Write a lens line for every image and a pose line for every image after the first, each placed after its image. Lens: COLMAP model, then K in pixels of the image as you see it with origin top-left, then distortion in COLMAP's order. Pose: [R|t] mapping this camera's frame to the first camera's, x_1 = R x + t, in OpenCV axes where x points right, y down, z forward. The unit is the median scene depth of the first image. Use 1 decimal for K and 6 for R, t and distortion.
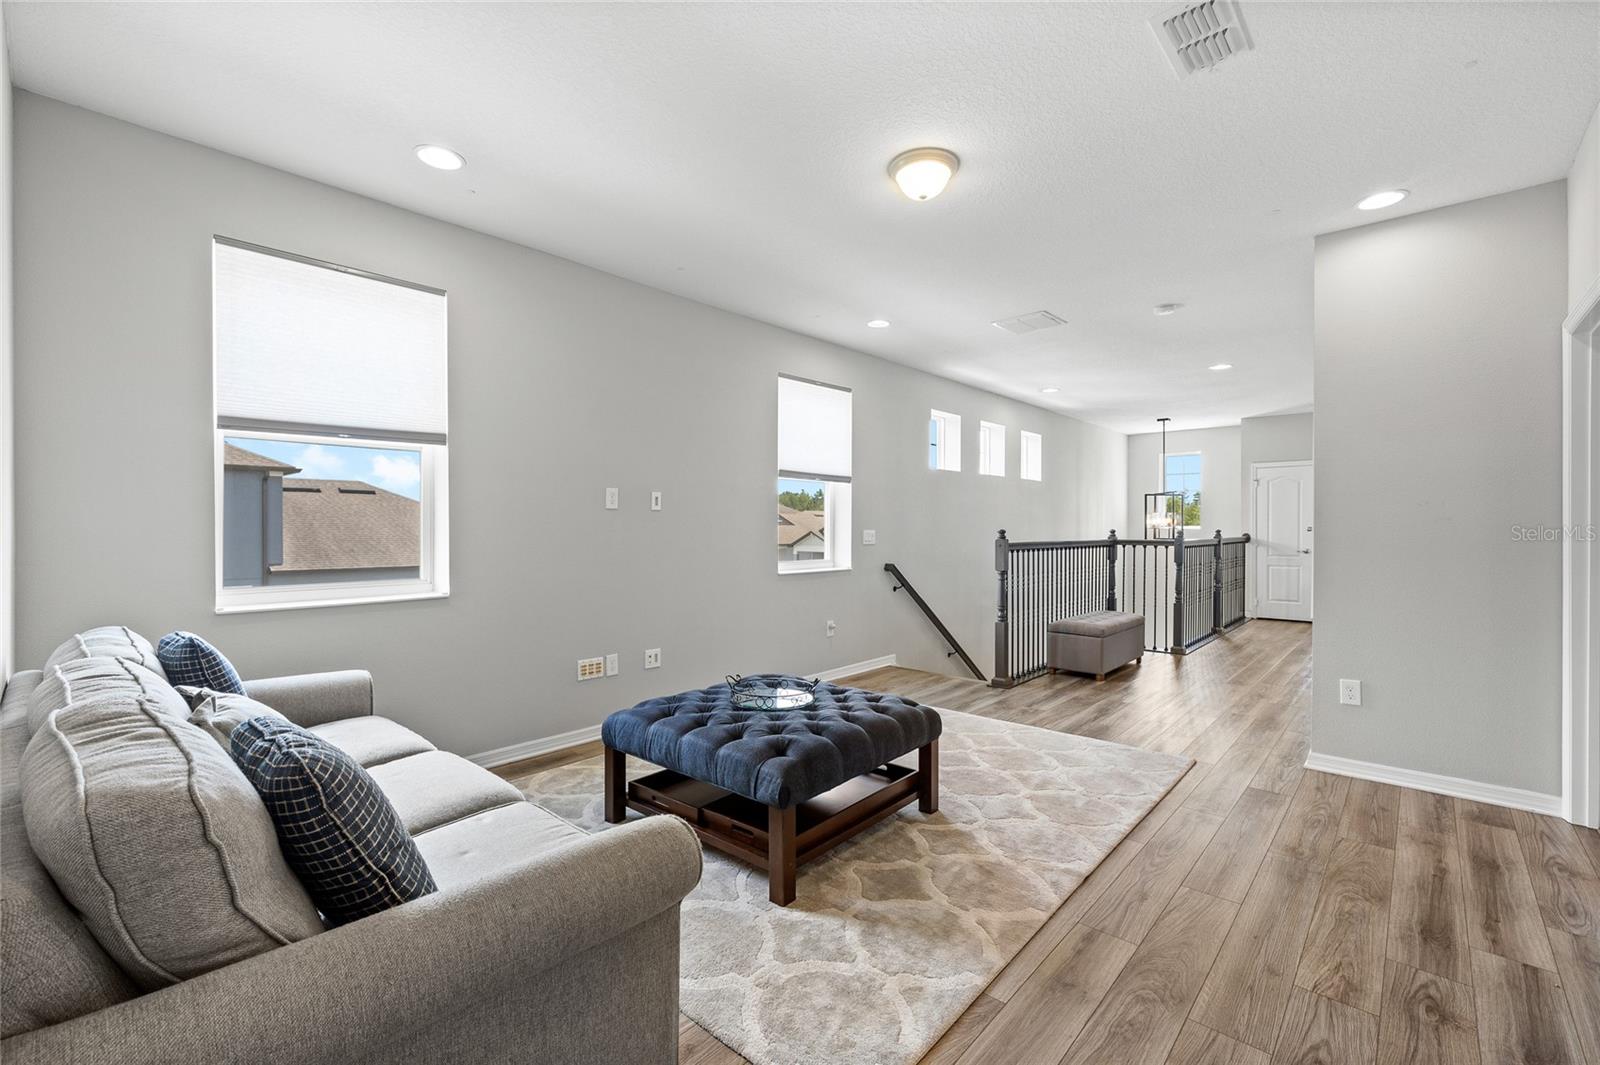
lens RADIAL K [[690.1, 0, 794.9], [0, 690.1, 528.0], [0, 0, 1]] dist [0.000589, 0.000203]
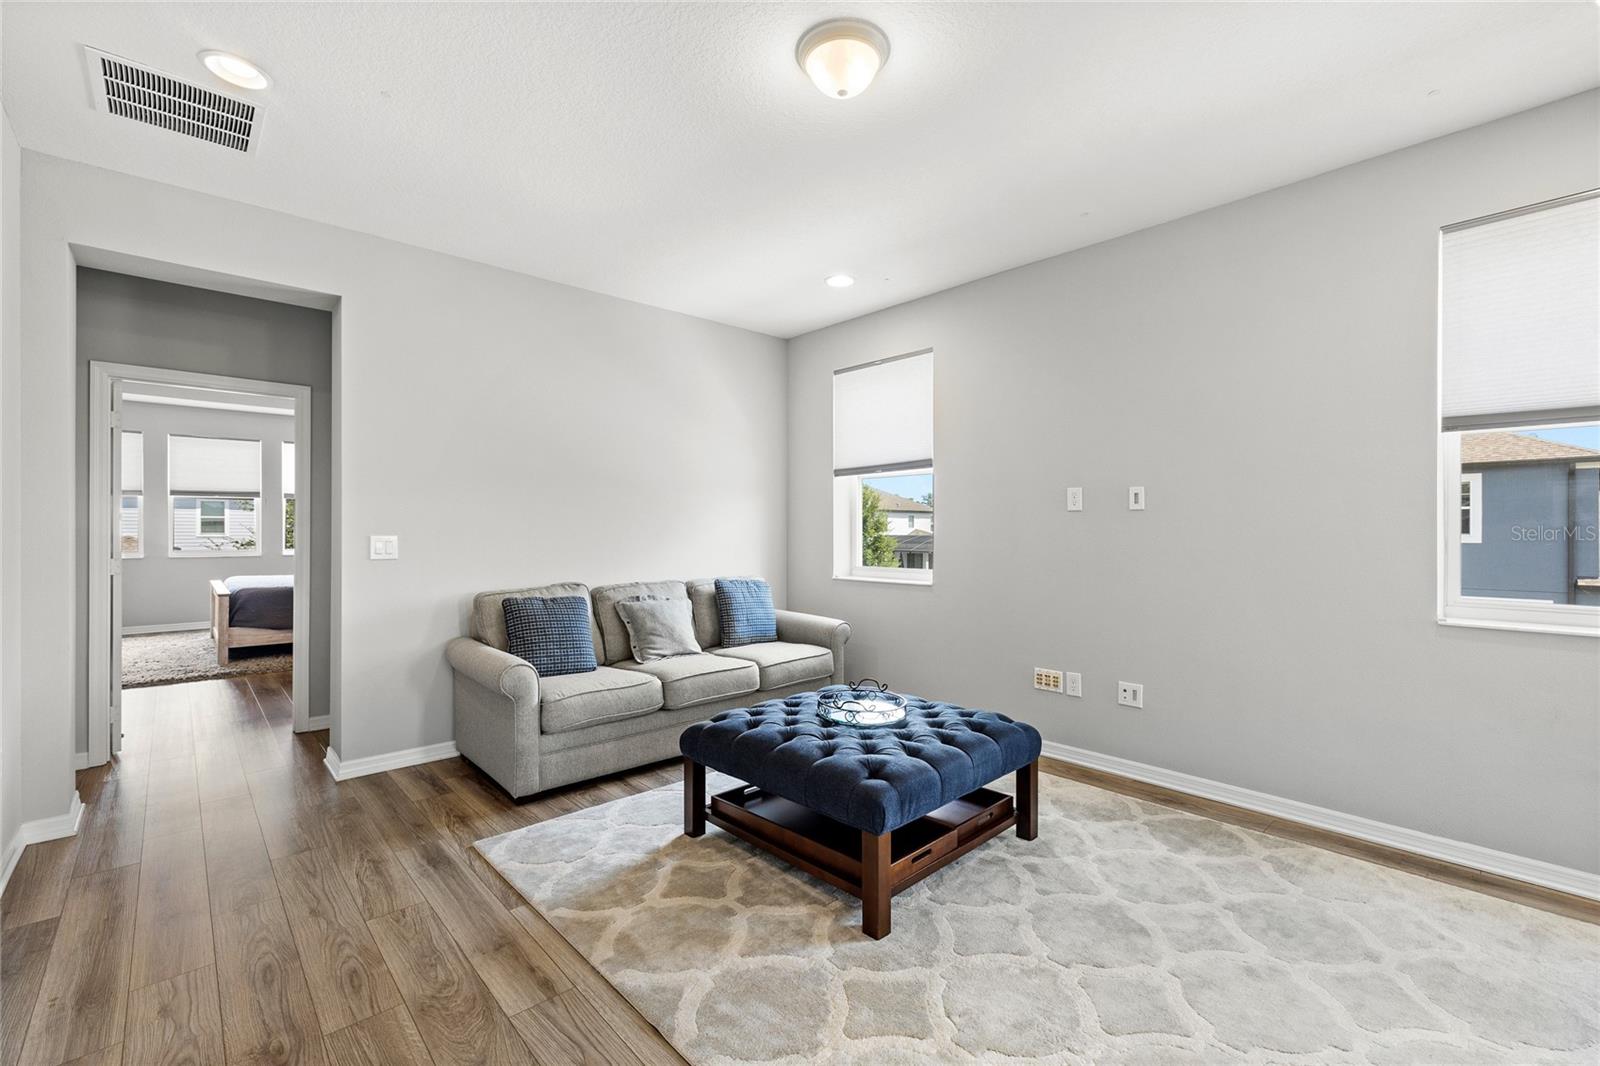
lens RADIAL K [[690.1, 0, 792.9], [0, 690.1, 525.8], [0, 0, 1]] dist [0.000589, 0.000203]
pose [[-0.100533, -0.007570, -0.994905, 0.981721], [-0.002190, 0.999970, -0.007387, -0.000428], [0.994931, 0.001436, -0.100546, 1.068330]]
